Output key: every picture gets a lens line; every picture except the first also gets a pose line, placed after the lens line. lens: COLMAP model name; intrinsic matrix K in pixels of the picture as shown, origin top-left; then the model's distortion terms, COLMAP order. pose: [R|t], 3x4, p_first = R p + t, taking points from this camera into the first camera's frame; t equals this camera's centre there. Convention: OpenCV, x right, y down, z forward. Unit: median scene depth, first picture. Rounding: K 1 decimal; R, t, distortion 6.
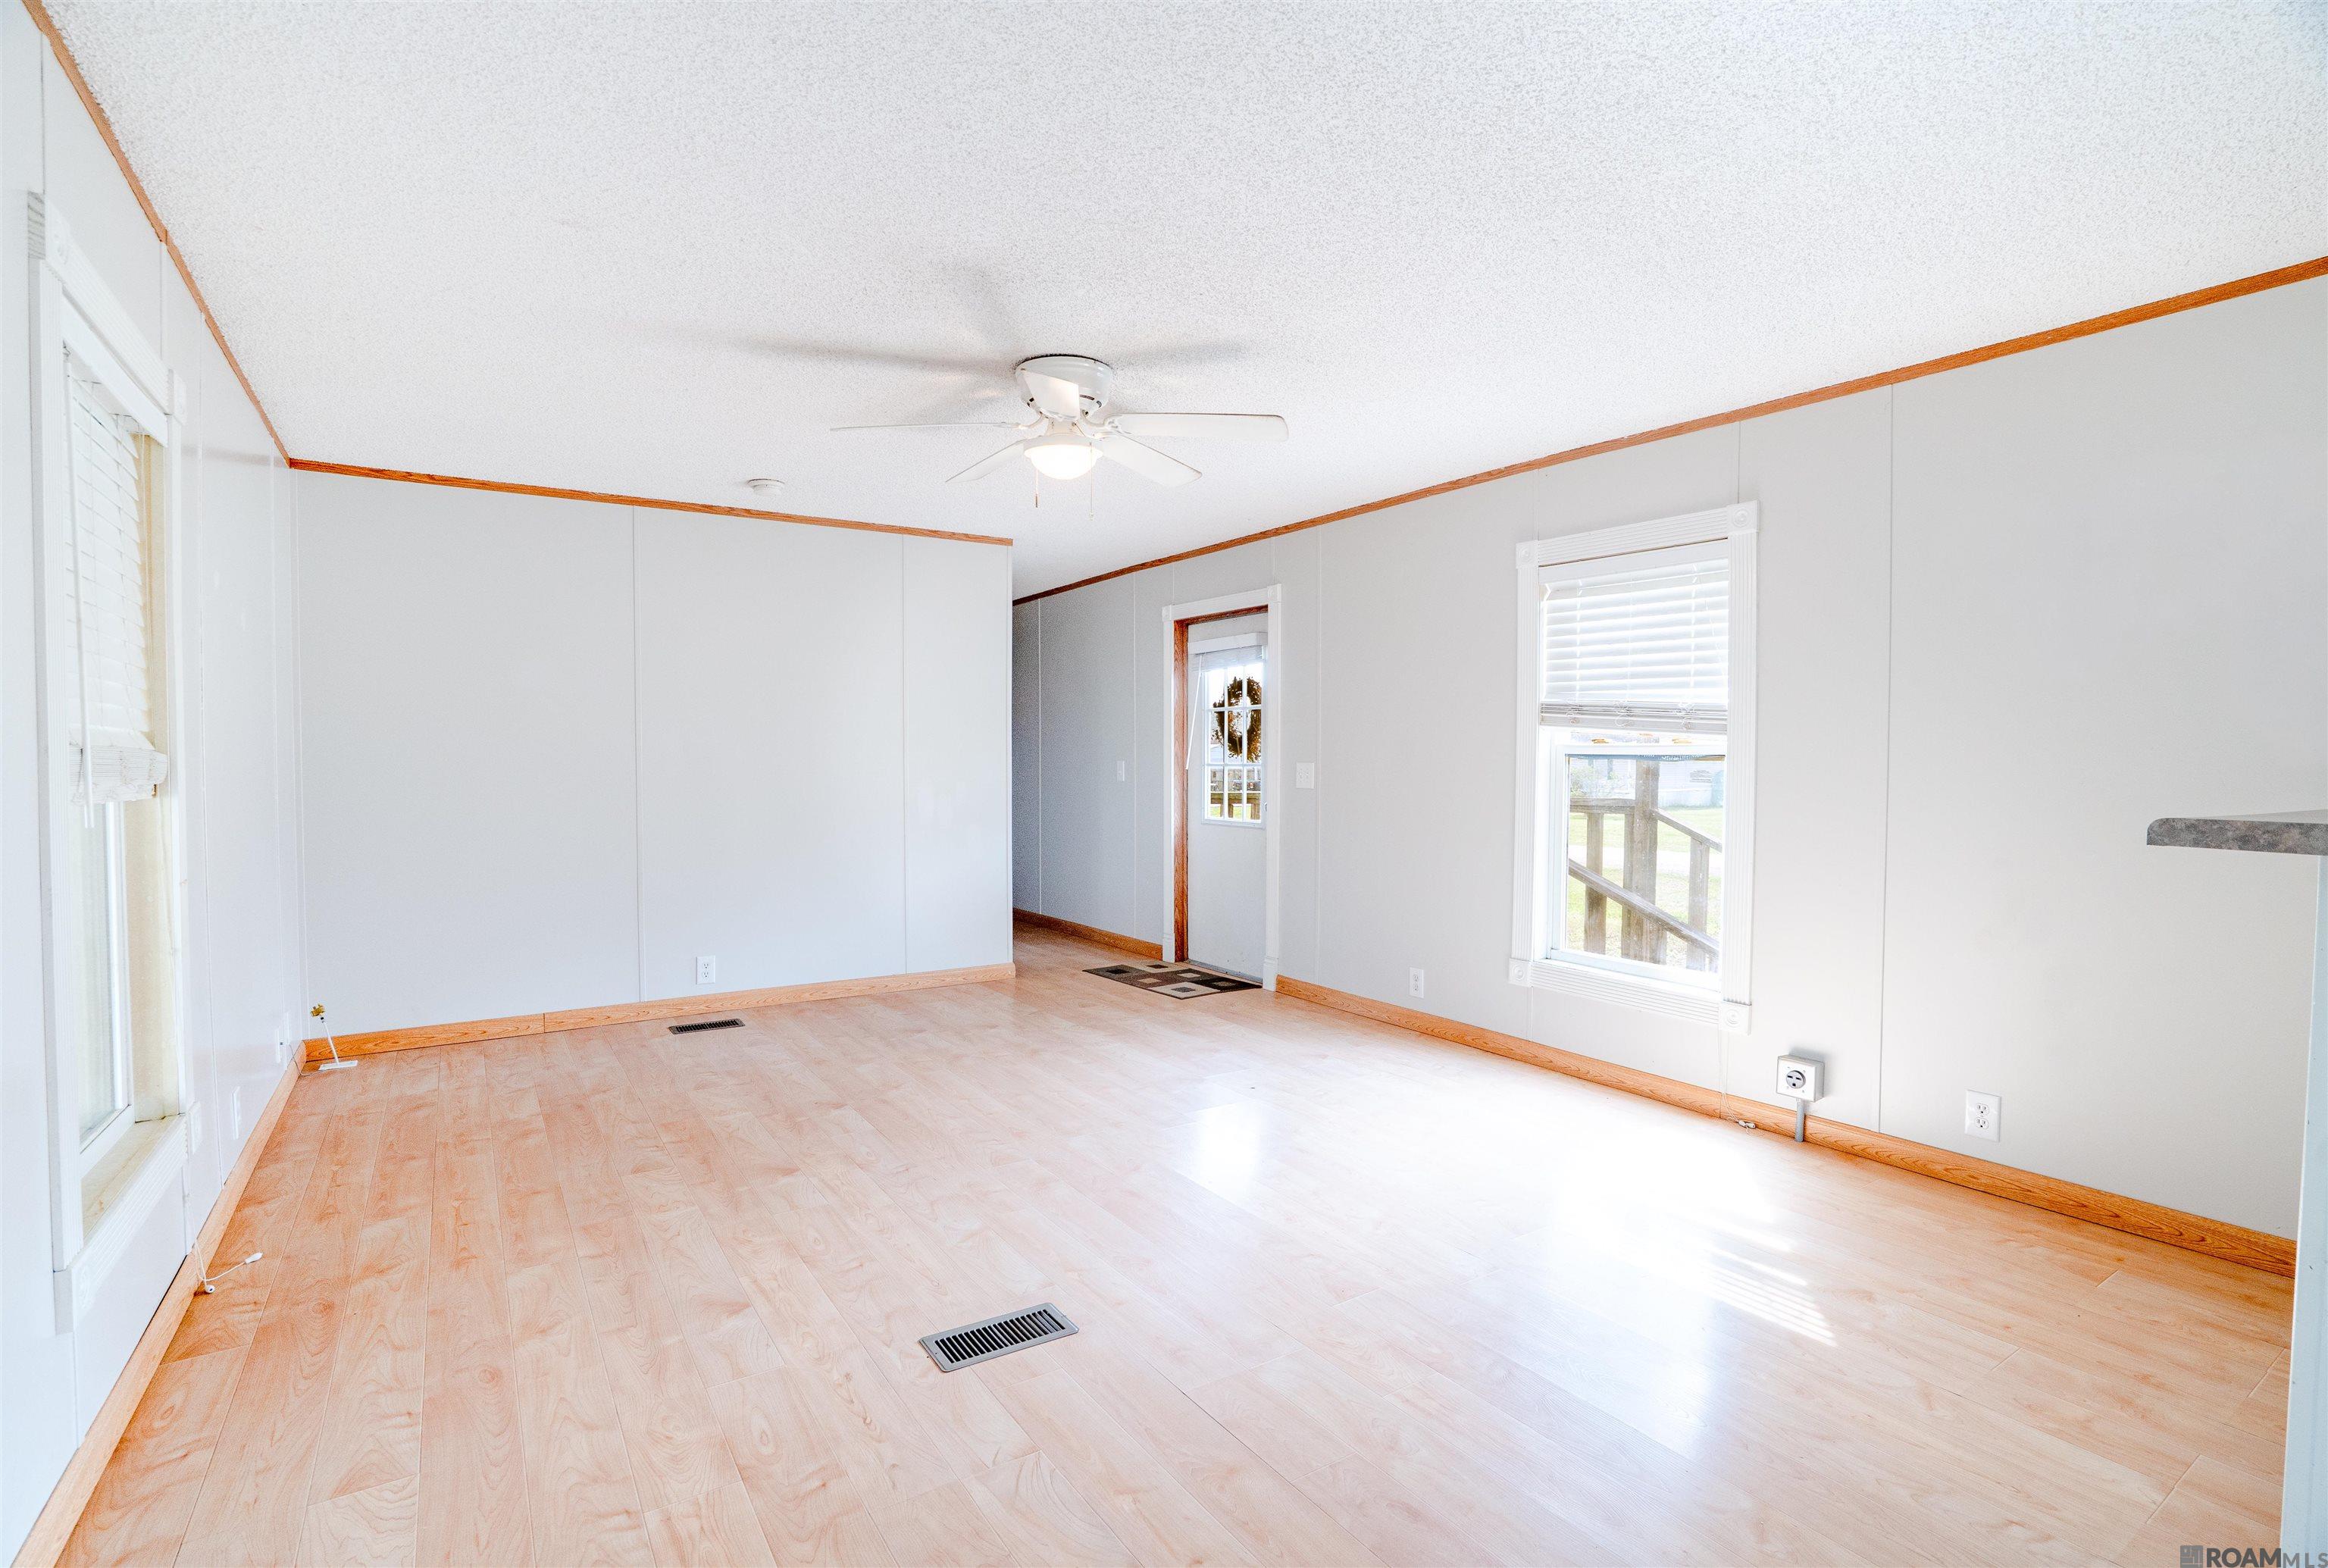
lens RADIAL K [[1098.3, 0, 1164.6], [0, 1098.3, 782.6], [0, 0, 1]] dist [-0.040471, 0.001946]
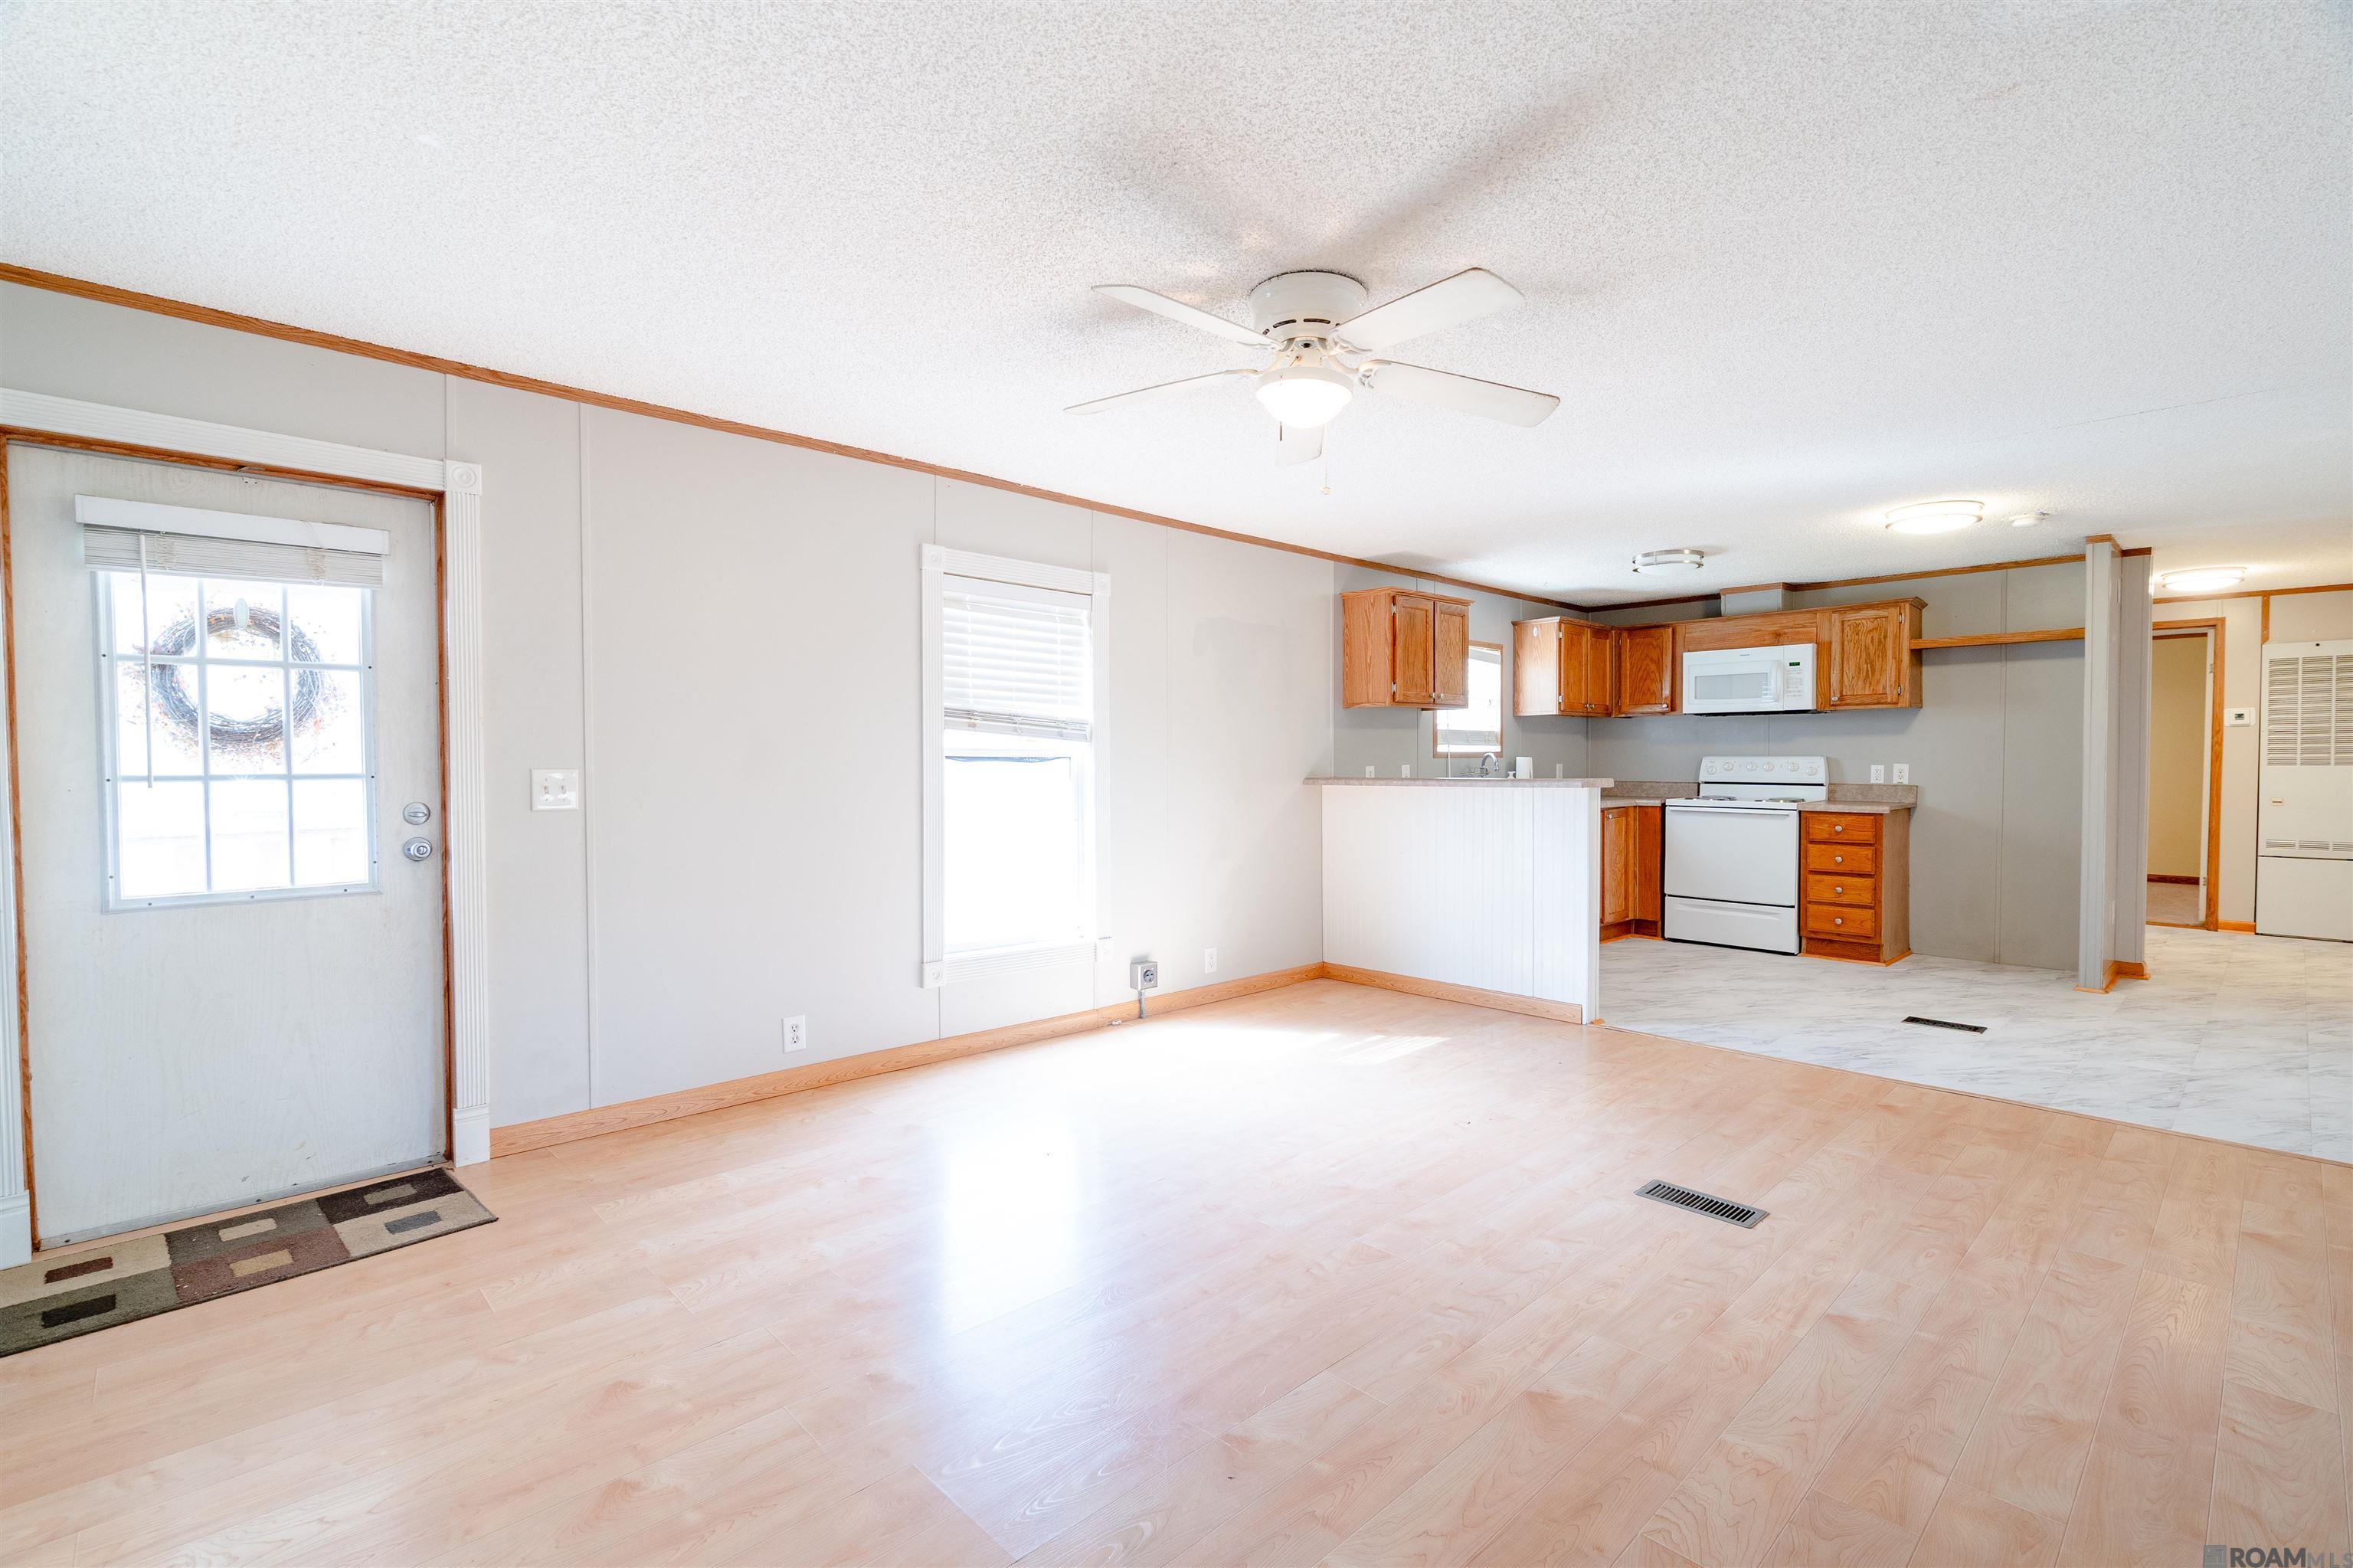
lens RADIAL K [[1053.7, 0, 1165.3], [0, 1053.7, 787.6], [0, 0, 1]] dist [-0.017989, -0.001418]
pose [[-0.165666, -0.024419, 0.985880, -0.841243], [0.027200, 0.999200, 0.029319, -0.025288], [-0.985807, 0.031673, -0.164869, 1.212615]]
